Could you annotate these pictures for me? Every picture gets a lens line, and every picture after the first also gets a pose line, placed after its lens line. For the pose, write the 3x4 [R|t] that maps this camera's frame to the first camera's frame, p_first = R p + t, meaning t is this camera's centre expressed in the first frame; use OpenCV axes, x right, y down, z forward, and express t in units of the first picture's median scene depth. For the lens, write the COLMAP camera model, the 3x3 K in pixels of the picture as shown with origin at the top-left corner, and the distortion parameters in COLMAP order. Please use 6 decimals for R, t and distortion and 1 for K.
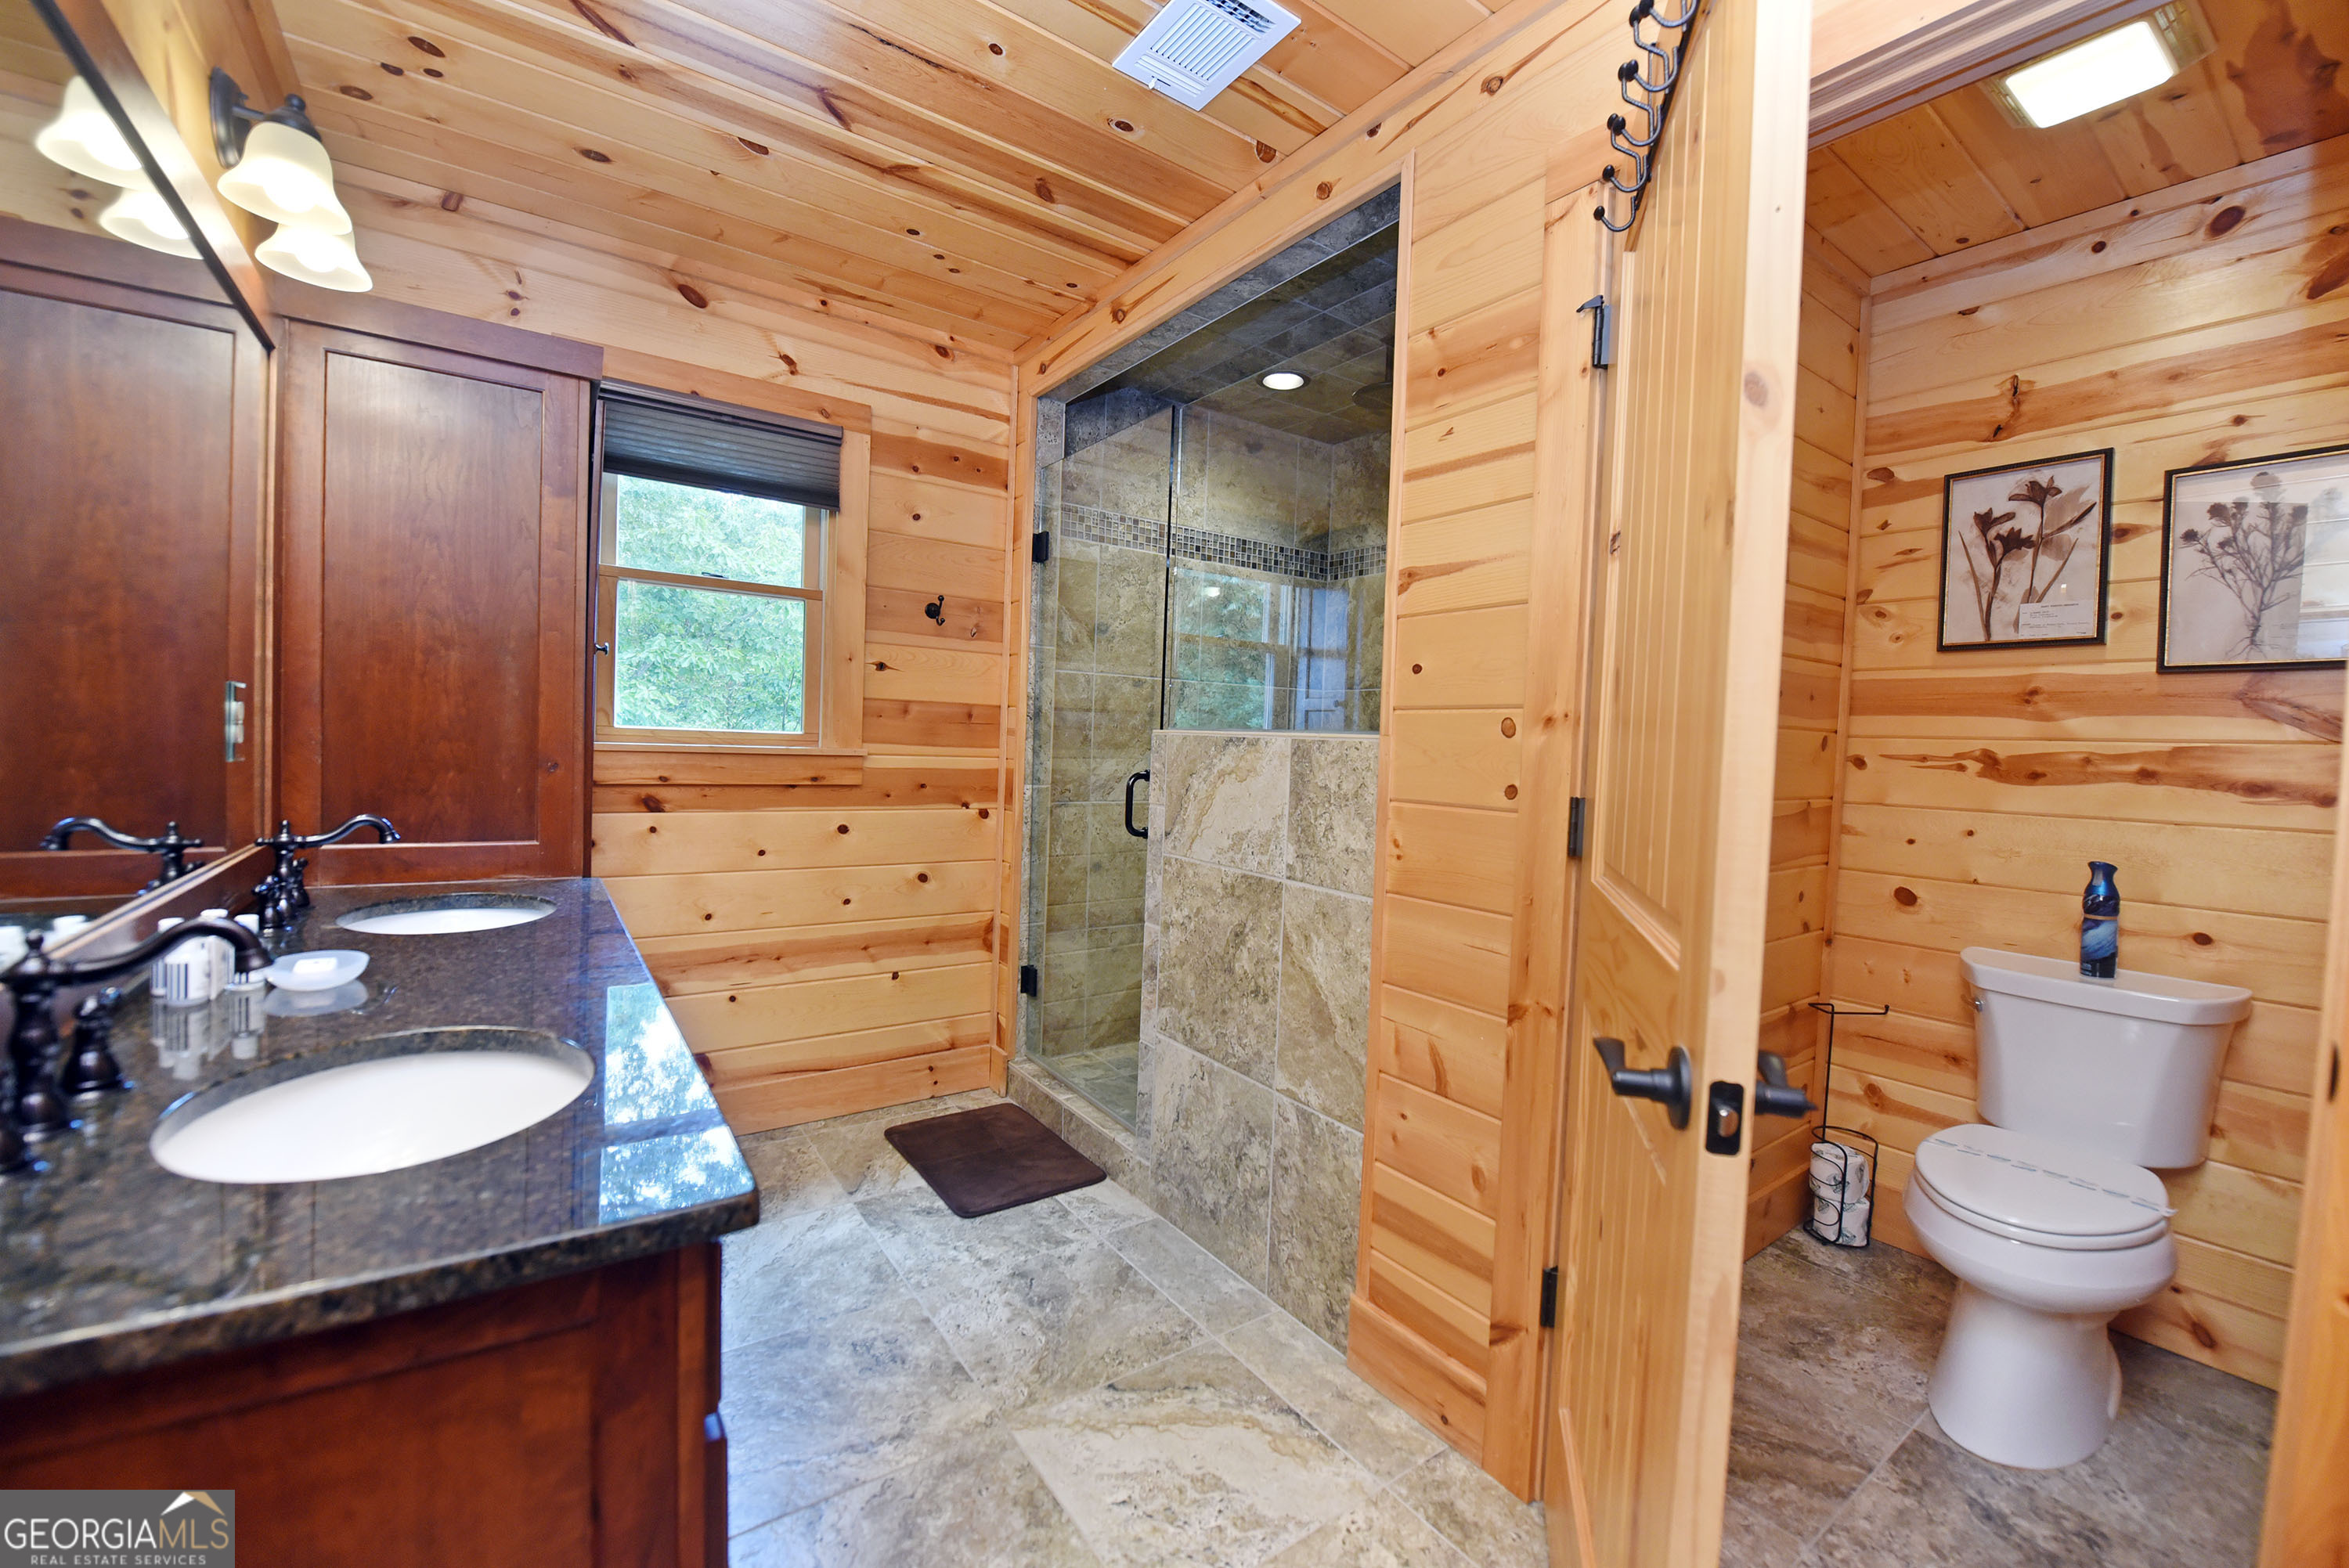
lens RADIAL K [[937.9, 0, 1180.4], [0, 937.9, 771.3], [0, 0, 1]] dist [-0.017336, -0.000928]
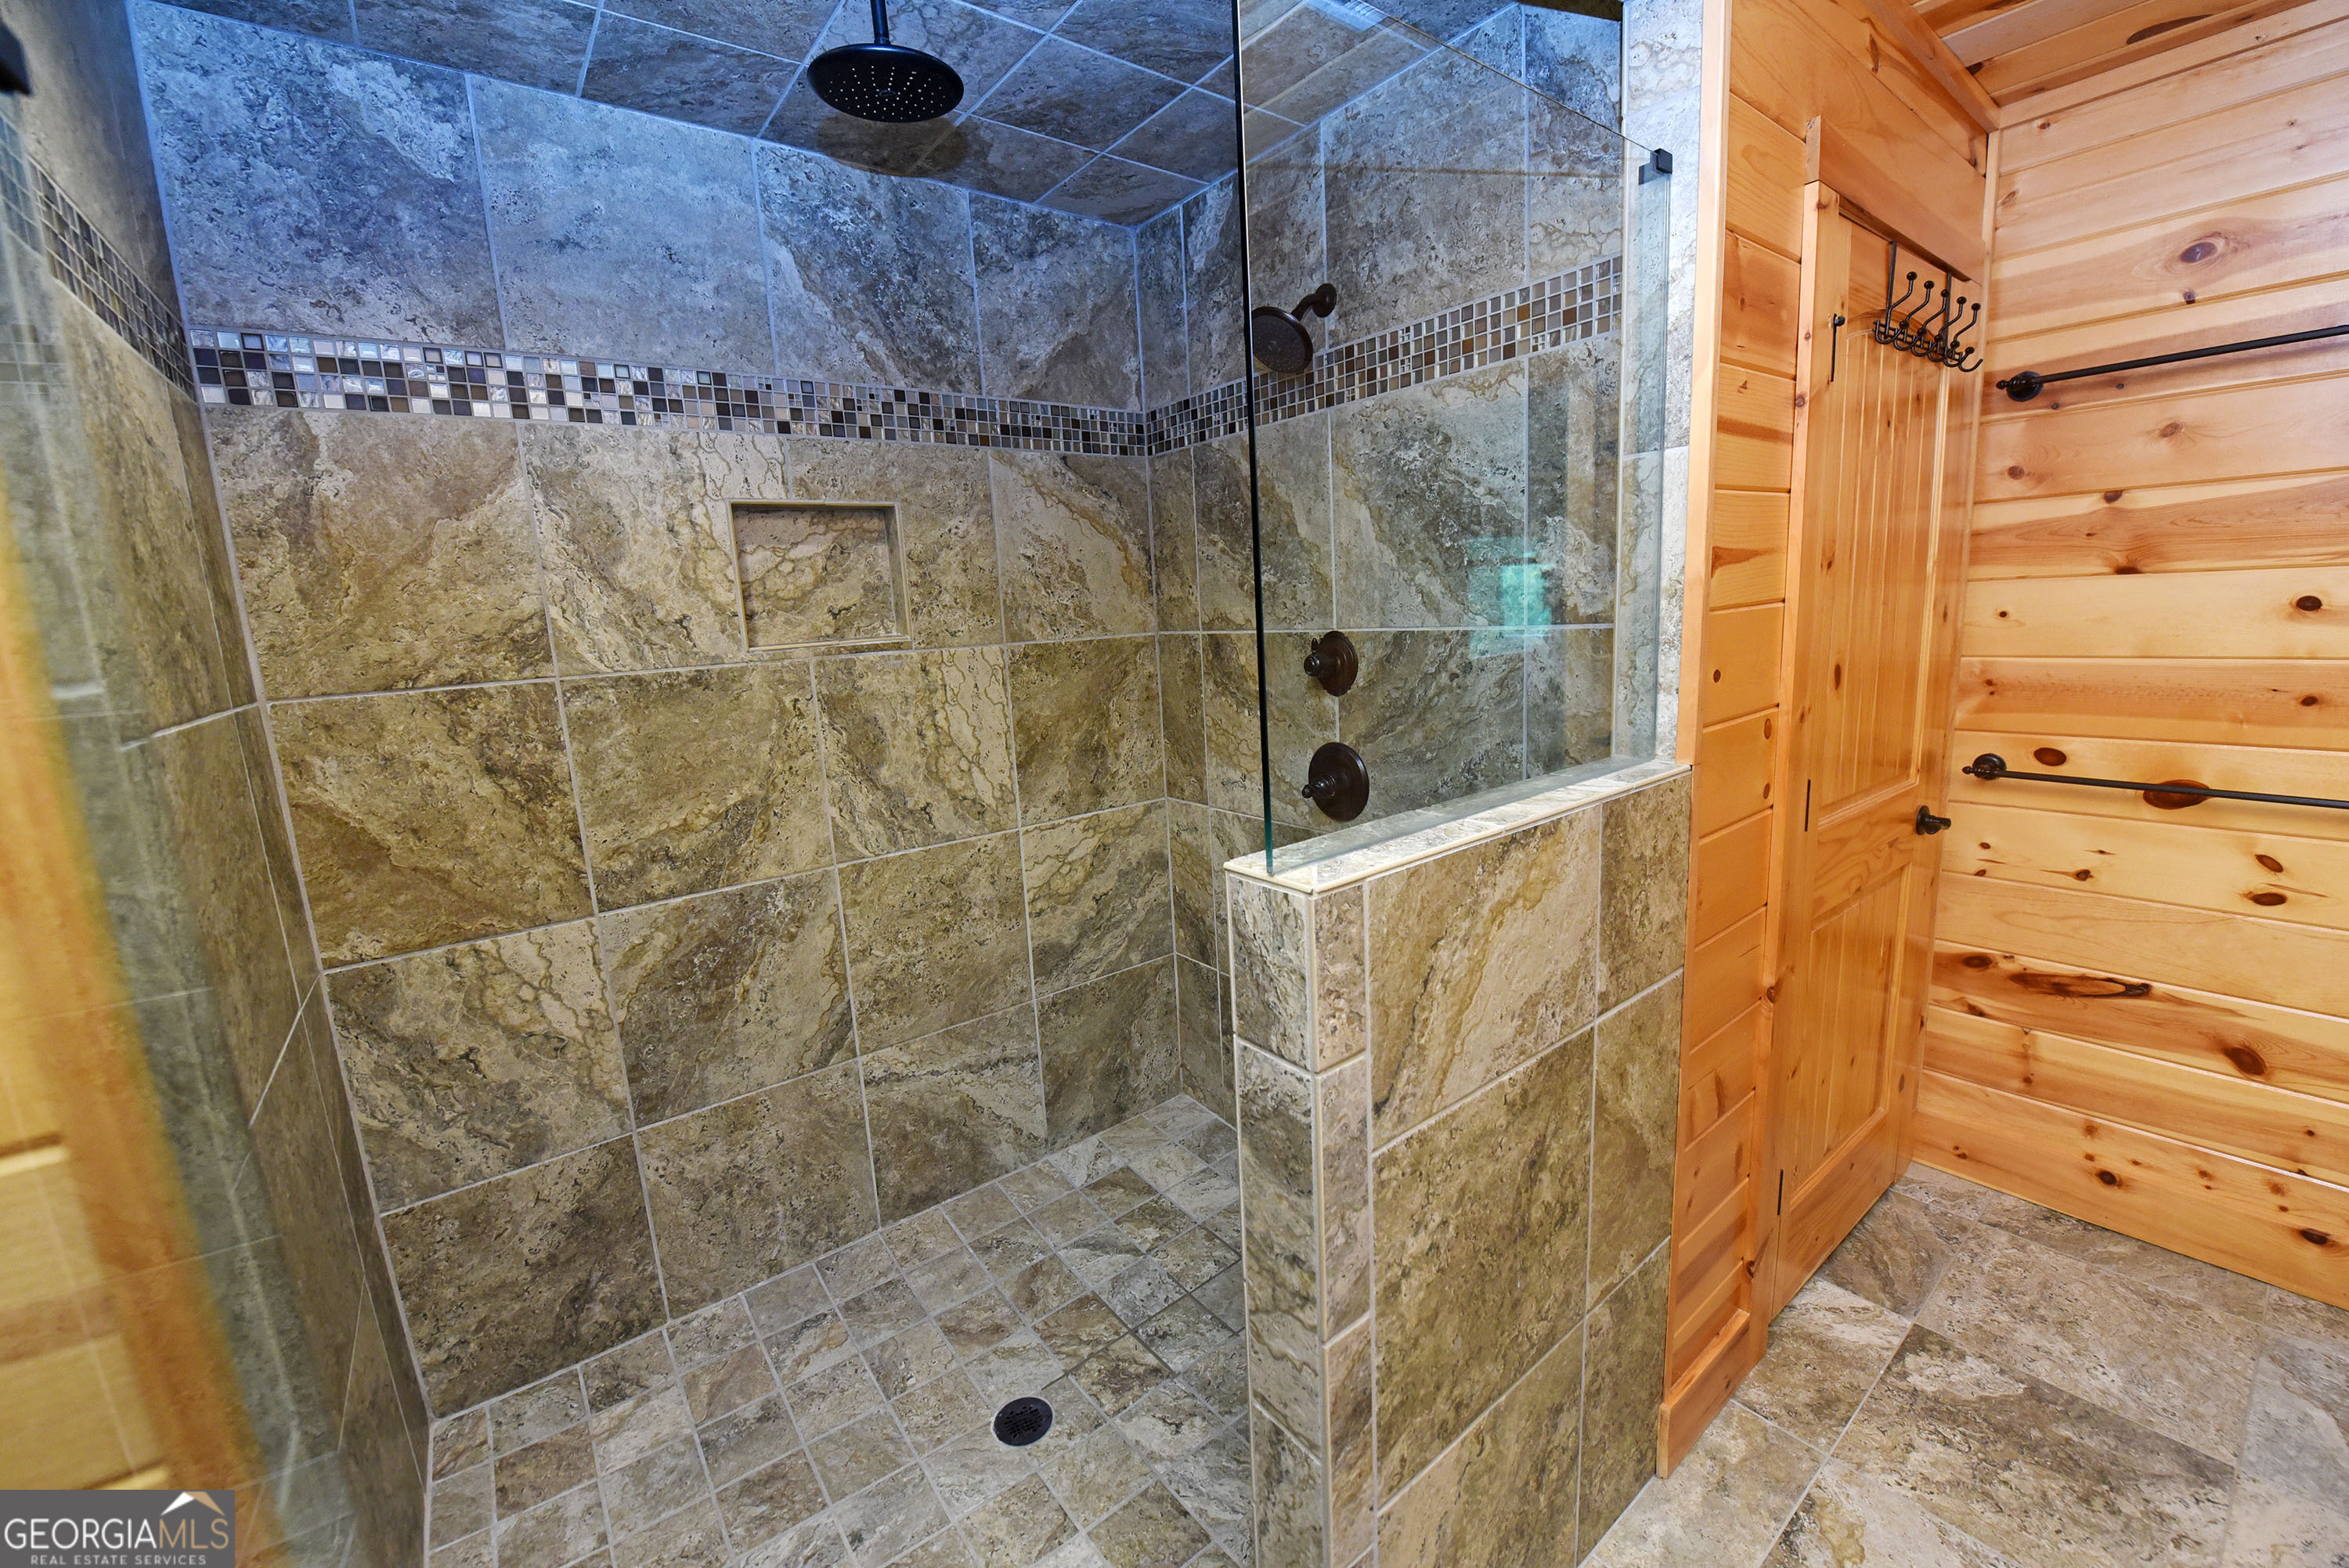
lens RADIAL K [[937.9, 0, 1180.4], [0, 937.9, 771.3], [0, 0, 1]] dist [-0.017336, -0.000928]
pose [[-0.044316, -0.212533, 0.976148, -0.387916], [0.089940, 0.972292, 0.215776, -0.177942], [-0.994961, 0.097357, -0.023973, 1.084790]]
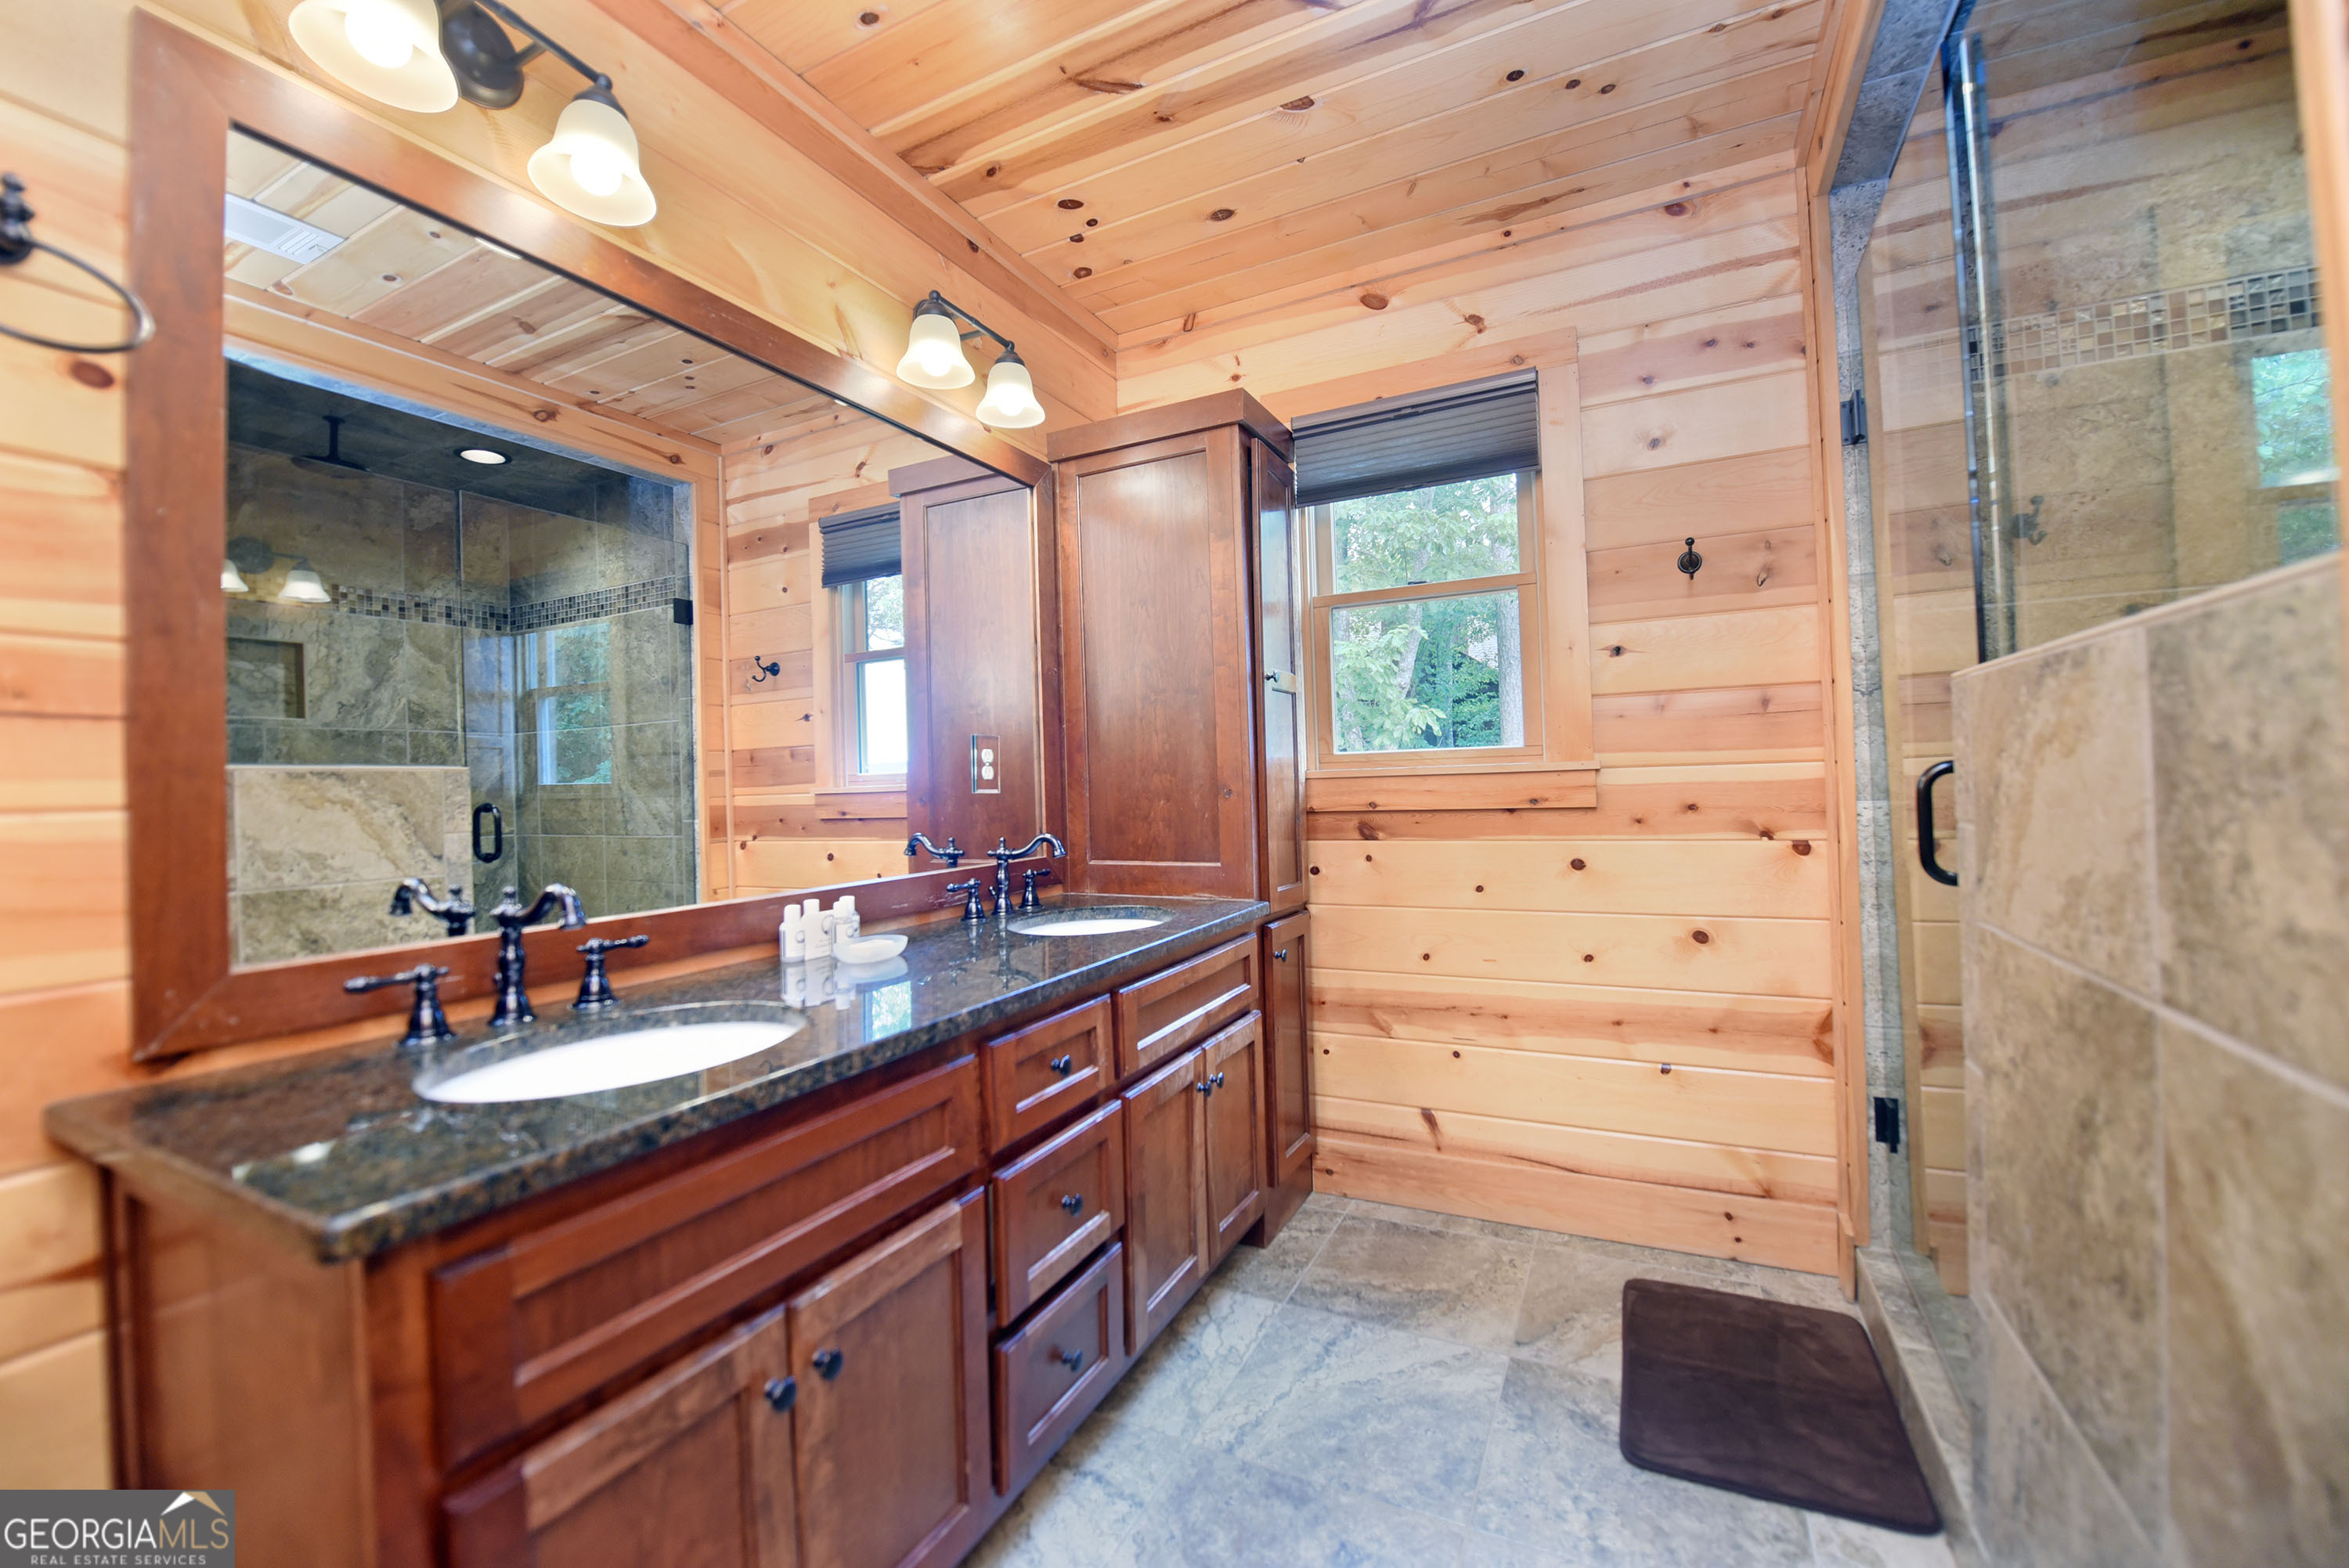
lens RADIAL K [[937.9, 0, 1180.4], [0, 937.9, 771.3], [0, 0, 1]] dist [-0.017336, -0.000928]
pose [[0.471508, -0.063906, -0.879543, 0.216176], [0.018851, 0.997873, -0.062399, 0.032372], [0.881660, 0.012842, 0.471710, 0.408423]]
